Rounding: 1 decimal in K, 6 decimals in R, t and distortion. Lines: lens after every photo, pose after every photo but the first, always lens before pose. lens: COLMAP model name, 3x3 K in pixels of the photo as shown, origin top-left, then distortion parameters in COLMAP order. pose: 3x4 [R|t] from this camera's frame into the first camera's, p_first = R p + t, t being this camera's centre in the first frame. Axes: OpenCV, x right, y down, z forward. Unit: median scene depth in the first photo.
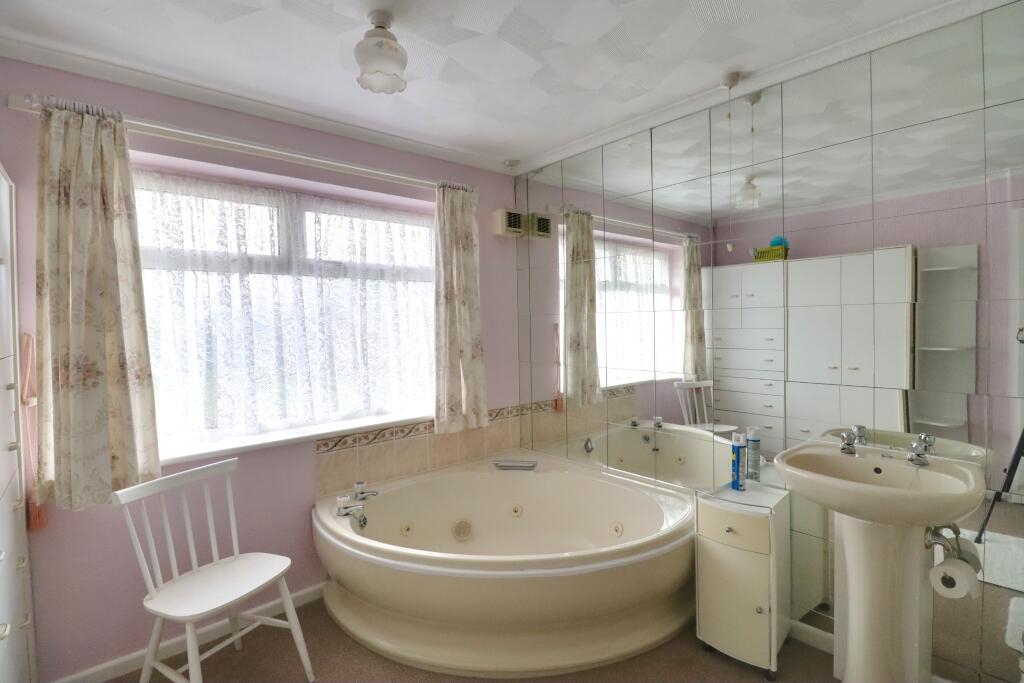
lens RADIAL K [[479.8, 0, 524.5], [0, 479.8, 332.0], [0, 0, 1]] dist [-0.003777, -0.000600]
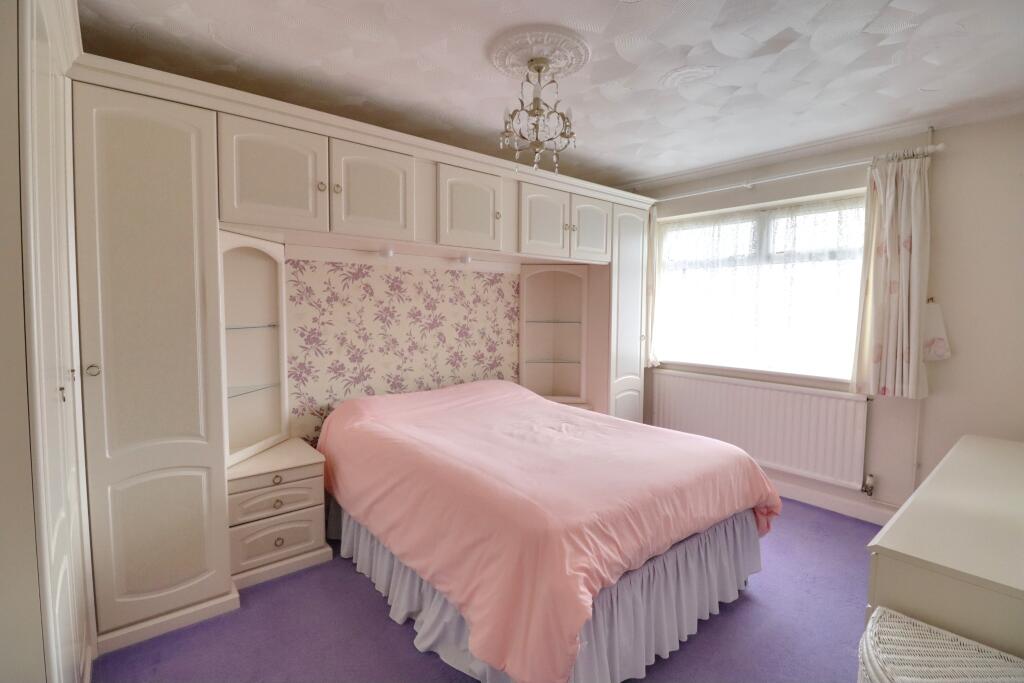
lens RADIAL K [[479.8, 0, 524.5], [0, 479.8, 332.0], [0, 0, 1]] dist [-0.003777, -0.000600]
pose [[-0.012430, 0.056378, -0.998332, 1.093928], [-0.028873, 0.997973, 0.056717, 0.034200], [0.999506, 0.029530, -0.010777, 0.257786]]
